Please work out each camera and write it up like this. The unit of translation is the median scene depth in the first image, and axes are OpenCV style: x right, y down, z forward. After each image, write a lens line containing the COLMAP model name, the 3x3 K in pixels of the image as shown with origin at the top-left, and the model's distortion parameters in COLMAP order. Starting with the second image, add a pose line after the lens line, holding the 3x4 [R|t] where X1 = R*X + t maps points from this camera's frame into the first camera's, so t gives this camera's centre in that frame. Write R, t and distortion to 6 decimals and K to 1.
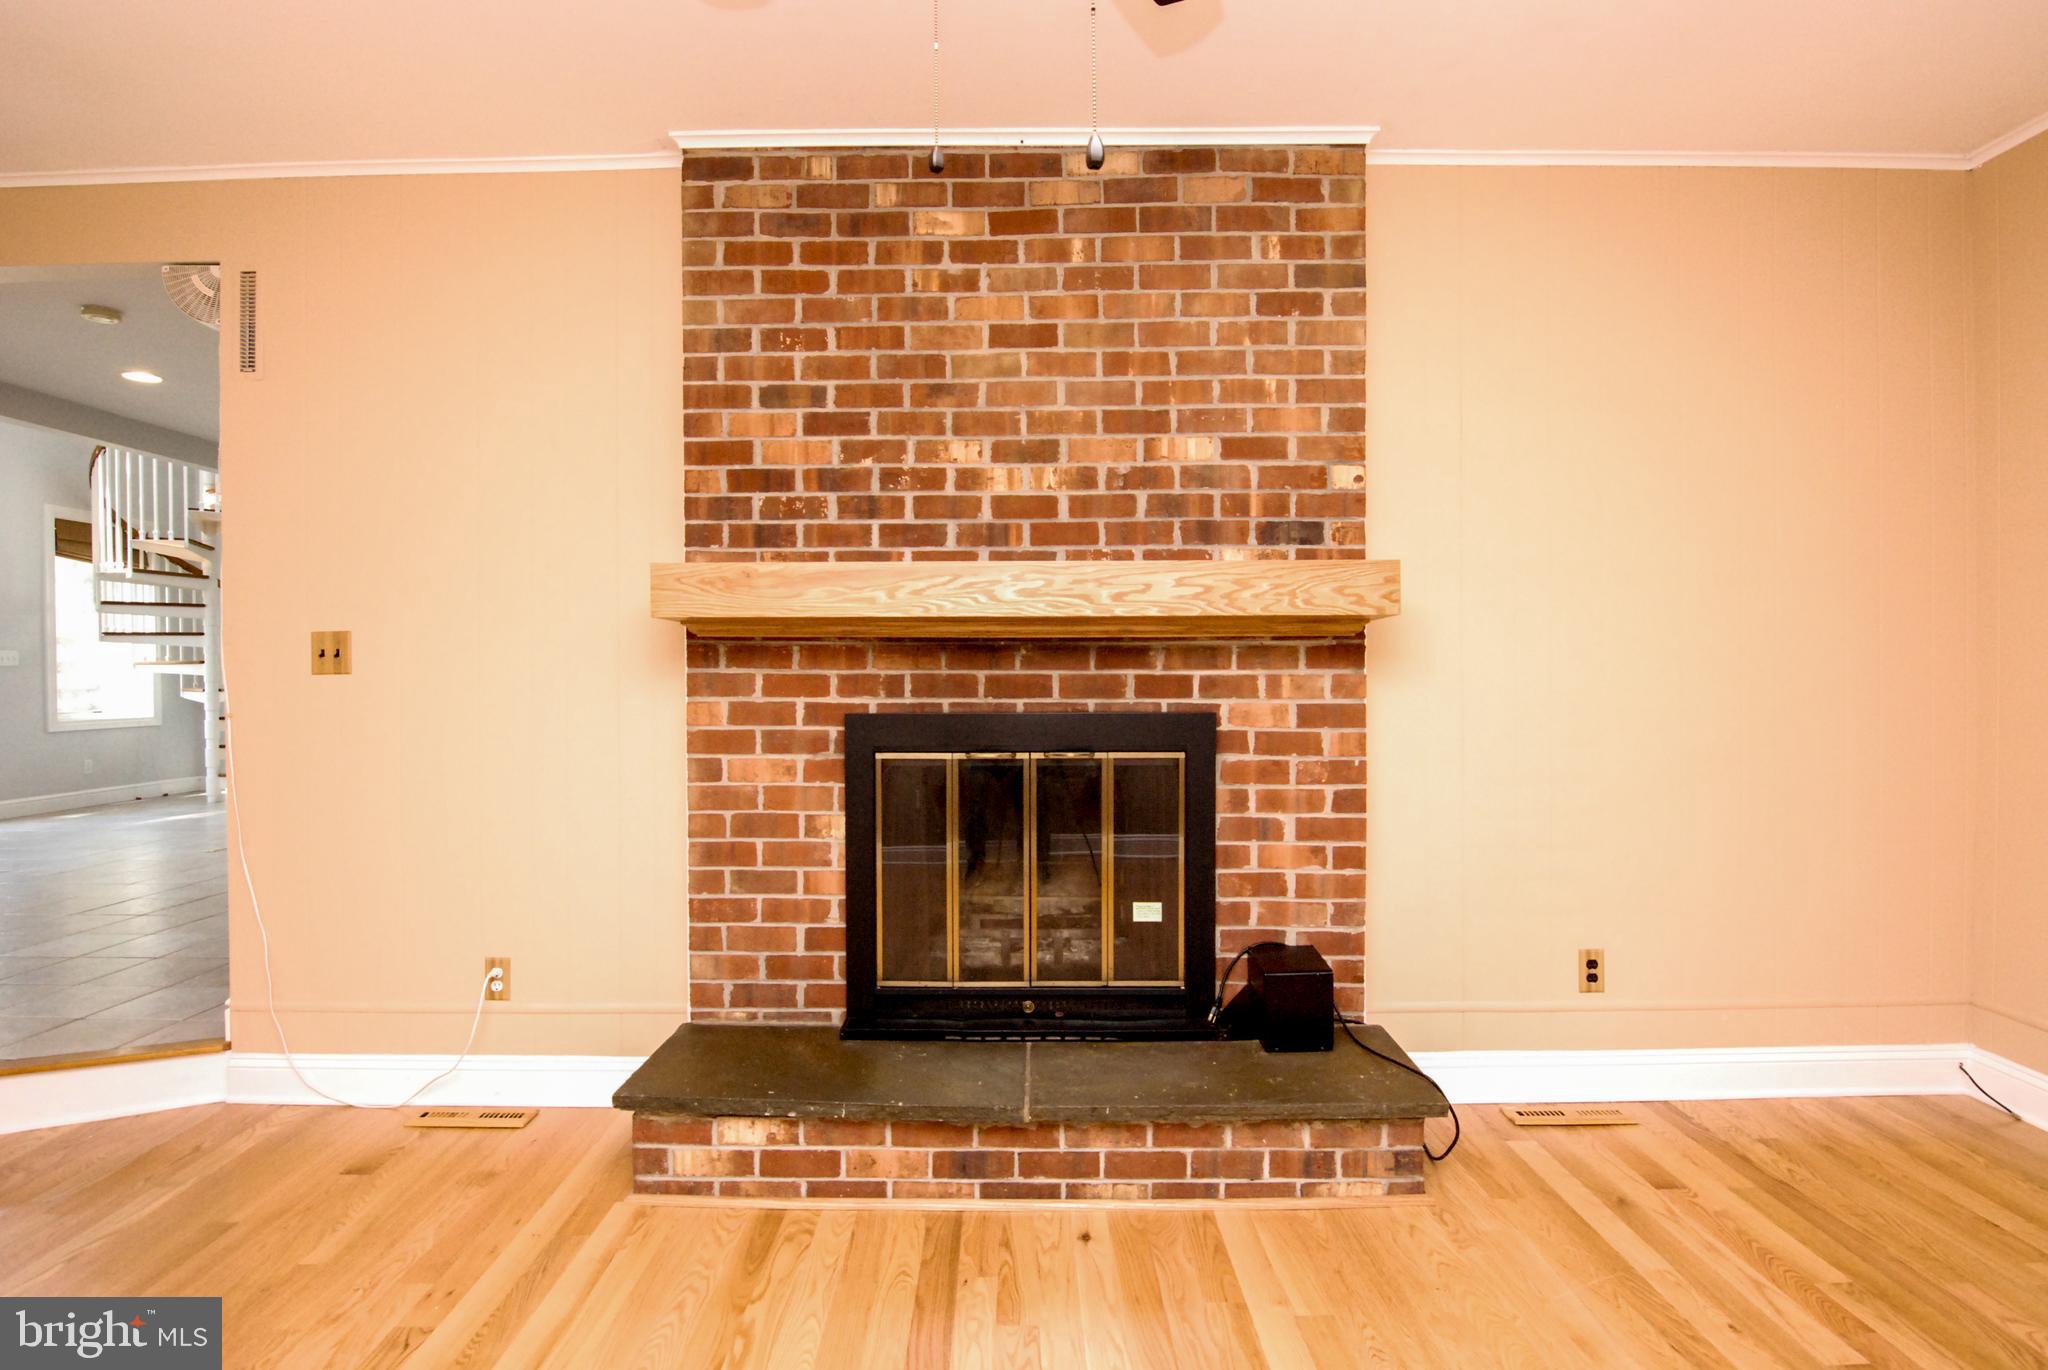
lens RADIAL K [[995.4, 0, 1020.1], [0, 995.4, 686.5], [0, 0, 1]] dist [-0.003906, -0.011900]
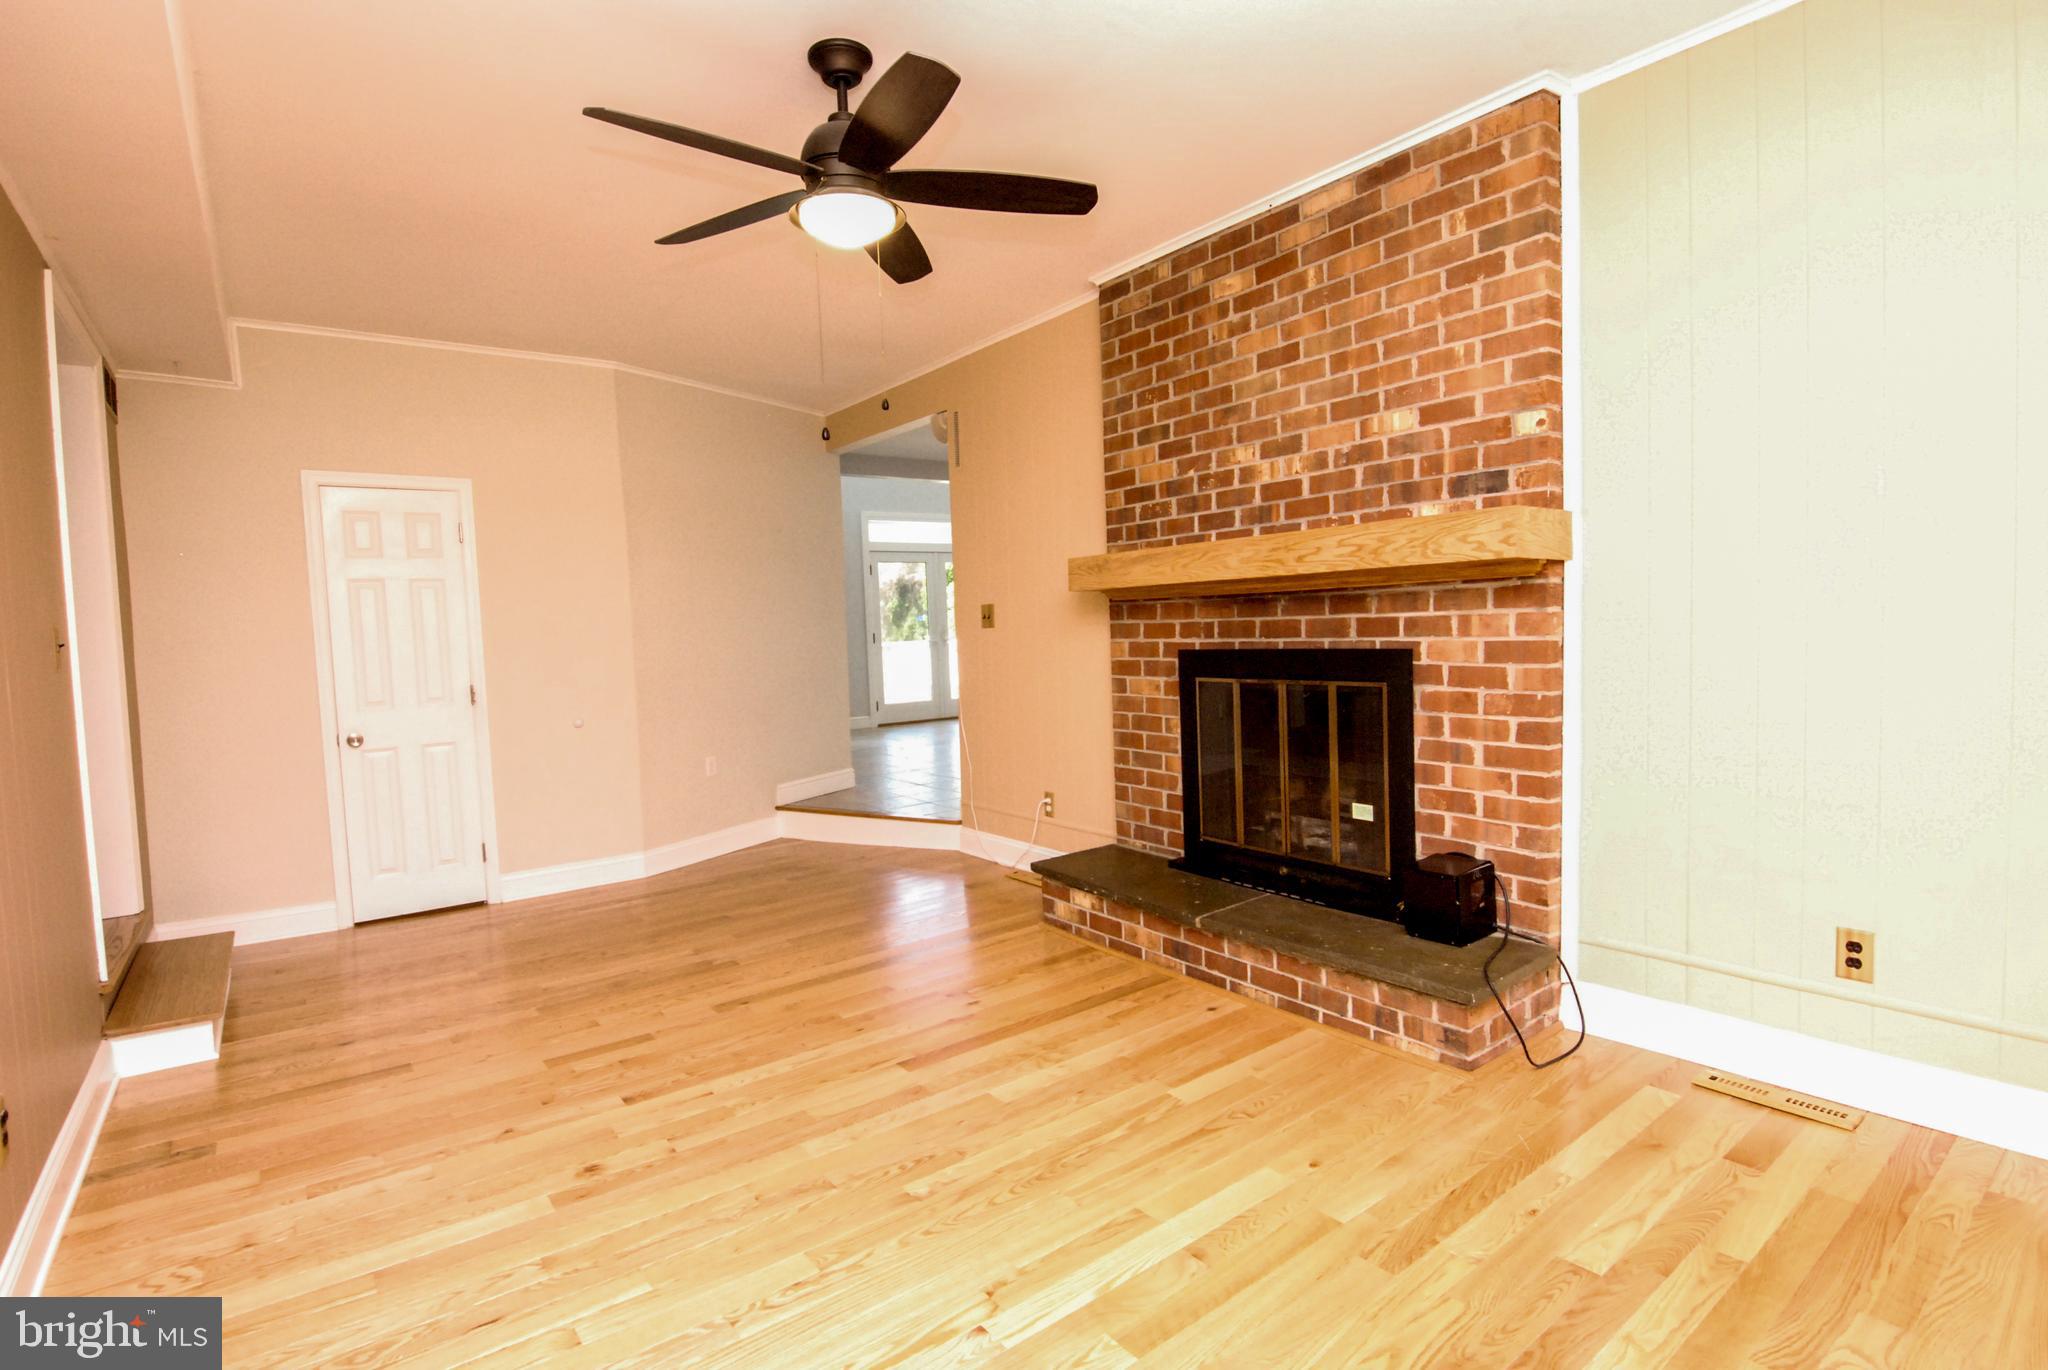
lens RADIAL K [[995.4, 0, 1020.1], [0, 995.4, 686.5], [0, 0, 1]] dist [-0.003906, -0.011900]
pose [[0.602482, 0.030490, -0.797550, 0.842694], [0.021697, 0.998275, 0.054553, -0.003310], [0.797837, -0.050172, 0.600781, -0.063664]]
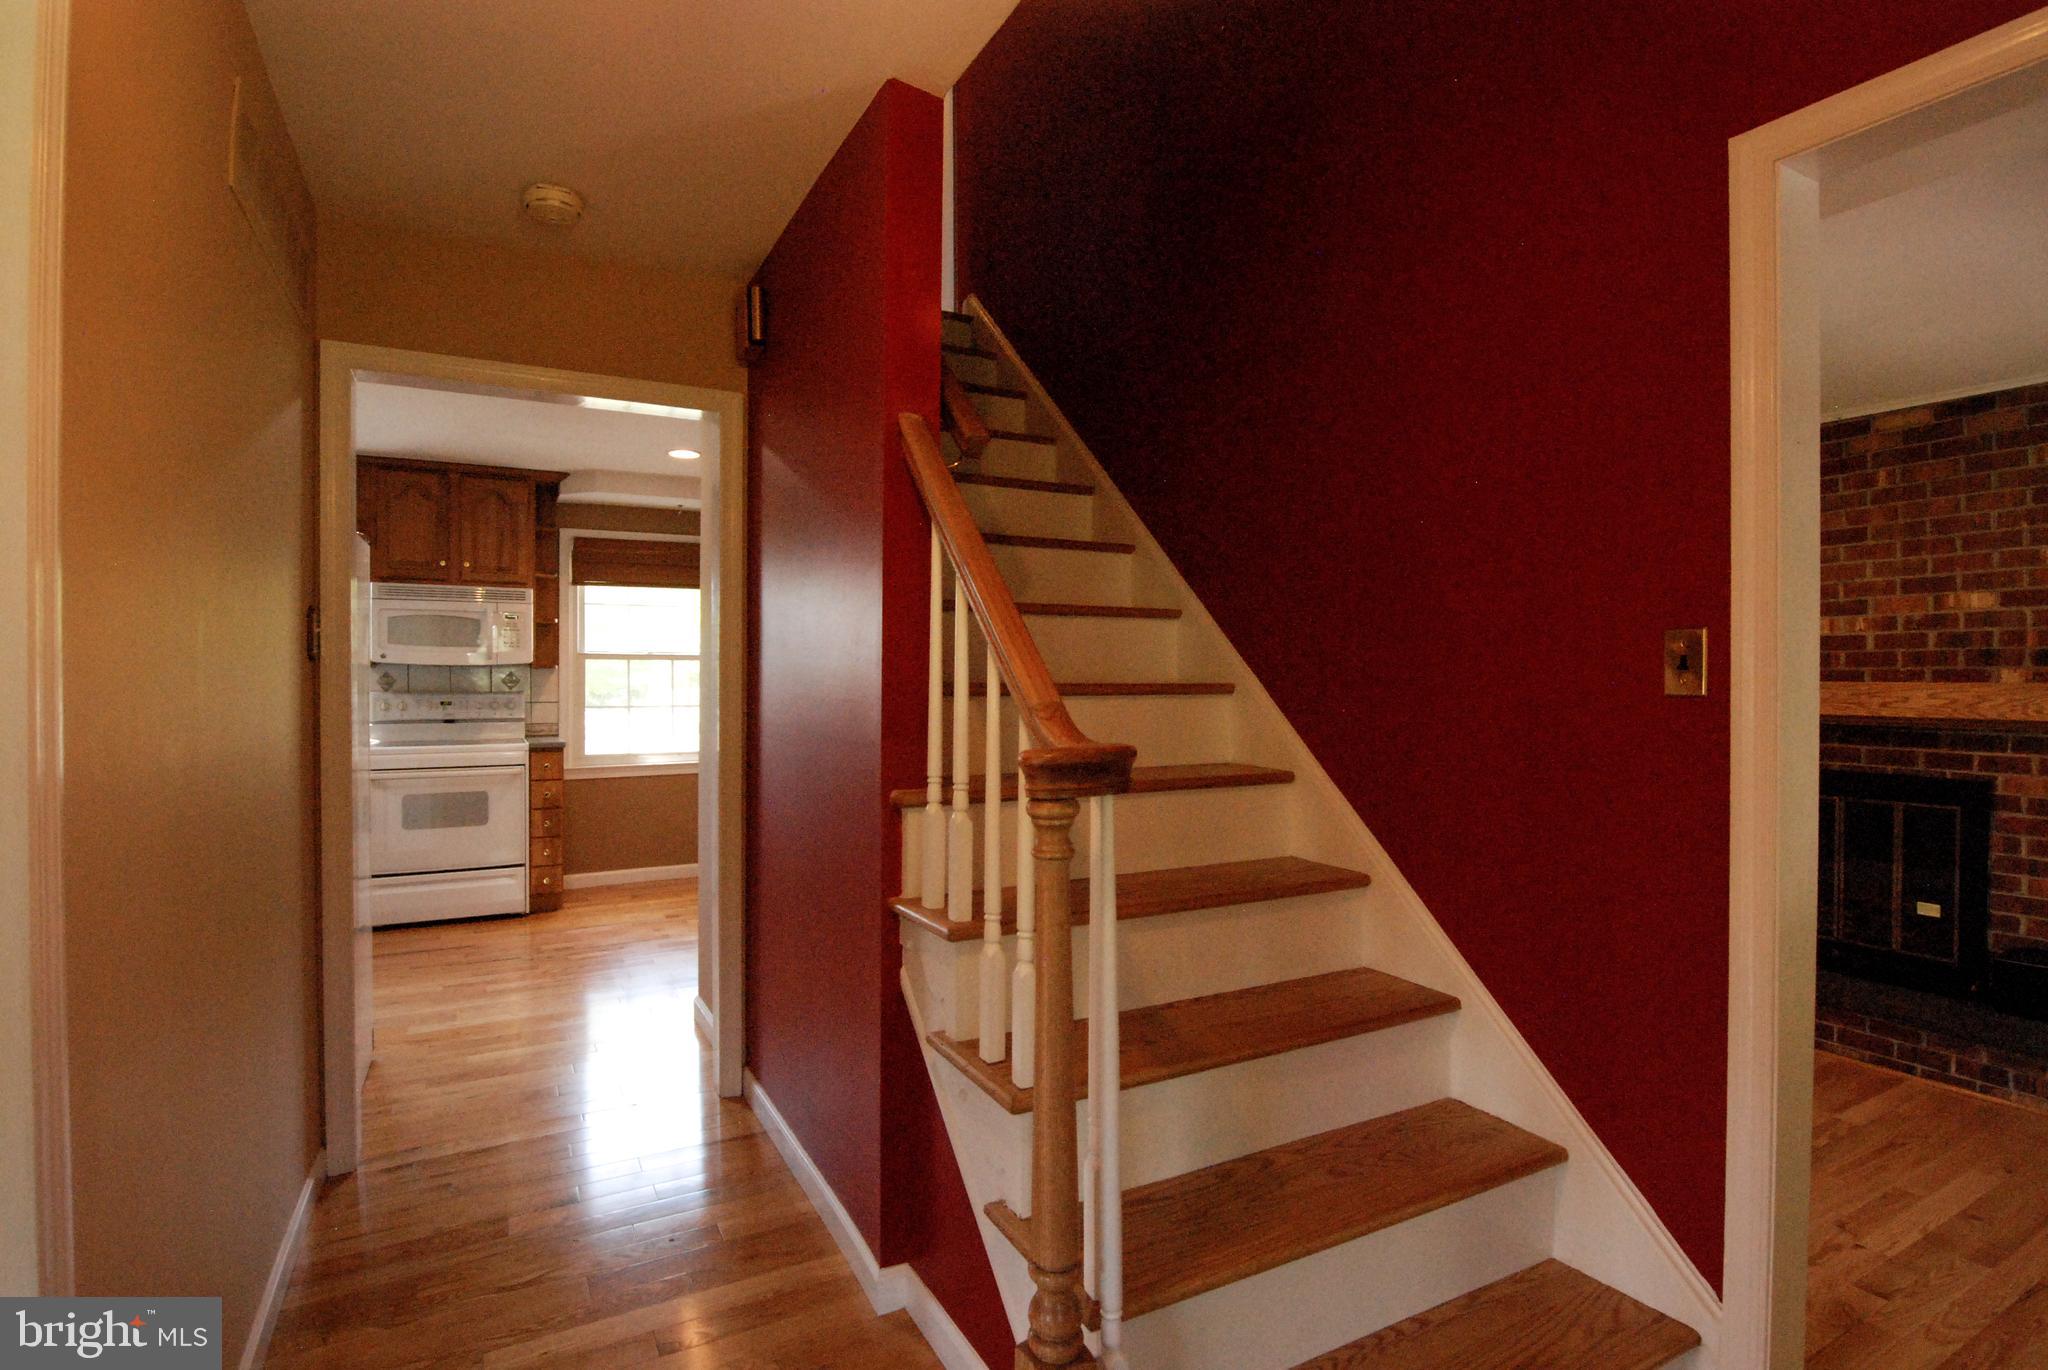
lens RADIAL K [[995.4, 0, 1020.1], [0, 995.4, 686.5], [0, 0, 1]] dist [-0.003906, -0.011900]
pose [[0.481365, 0.012970, -0.876424, 0.763725], [-0.017132, 0.999839, 0.005387, -0.096059], [0.876353, 0.012421, 0.481510, -0.927641]]
